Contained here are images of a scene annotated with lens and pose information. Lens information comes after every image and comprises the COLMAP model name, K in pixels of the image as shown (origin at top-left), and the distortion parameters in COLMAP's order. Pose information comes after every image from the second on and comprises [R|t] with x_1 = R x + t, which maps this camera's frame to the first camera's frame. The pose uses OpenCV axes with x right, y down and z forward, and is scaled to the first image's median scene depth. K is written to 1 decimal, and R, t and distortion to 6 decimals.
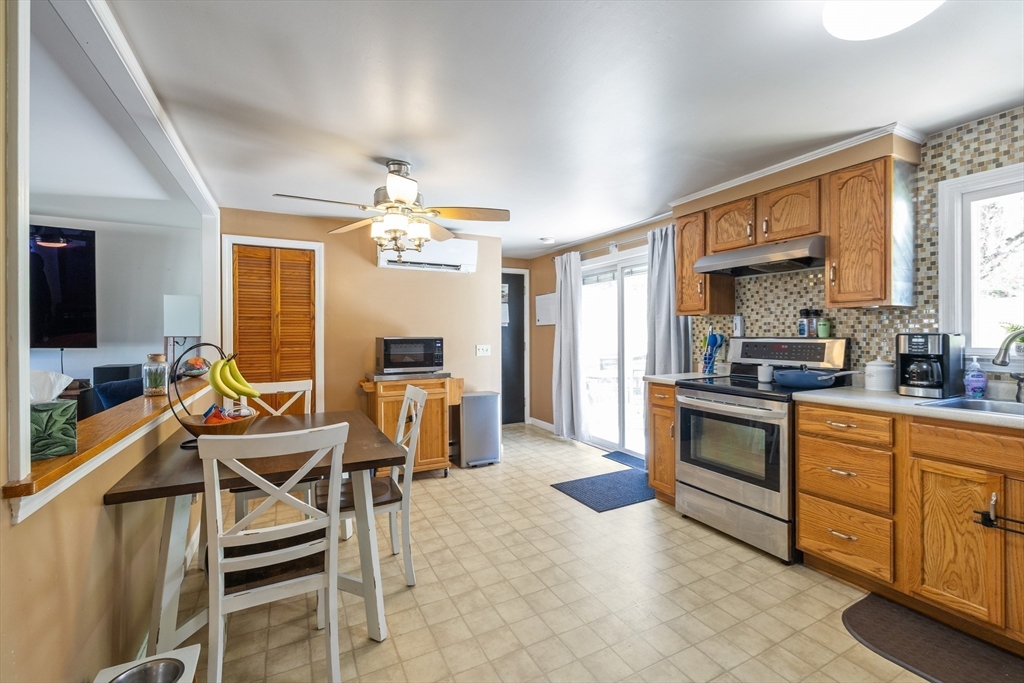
lens RADIAL K [[428.1, 0, 527.1], [0, 428.1, 342.6], [0, 0, 1]] dist [-0.001613, 0.000666]
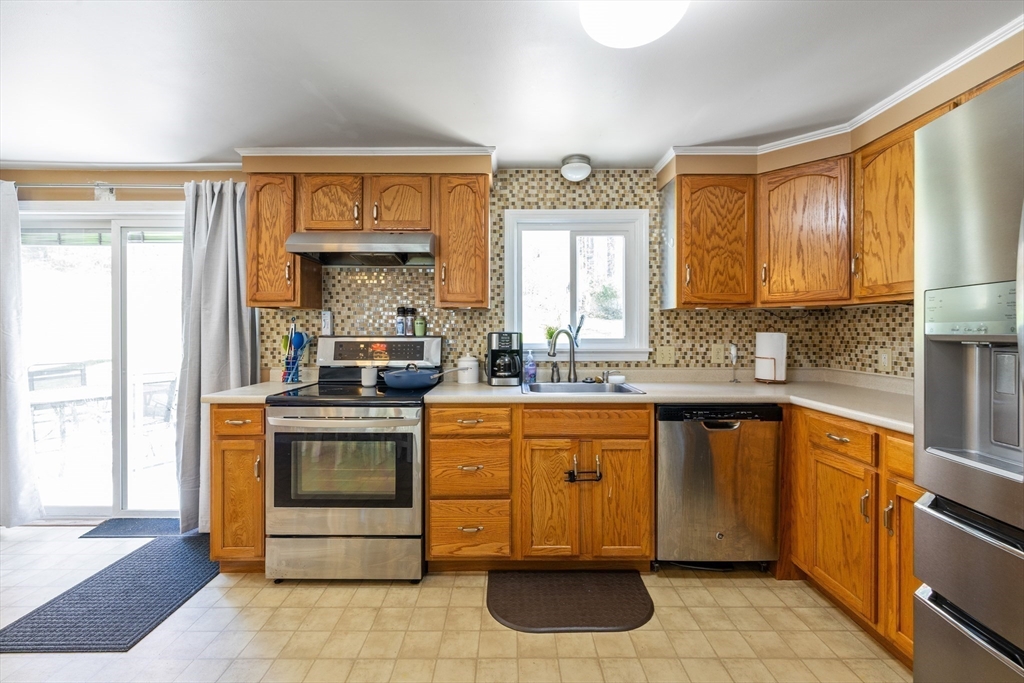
lens RADIAL K [[428.1, 0, 511.3], [0, 428.1, 332.9], [0, 0, 1]] dist [-0.001613, 0.000666]
pose [[0.488724, 0.002849, 0.872434, -0.087318], [0.014528, 0.999829, -0.011404, -0.004302], [-0.872317, 0.018248, 0.488600, 0.326958]]
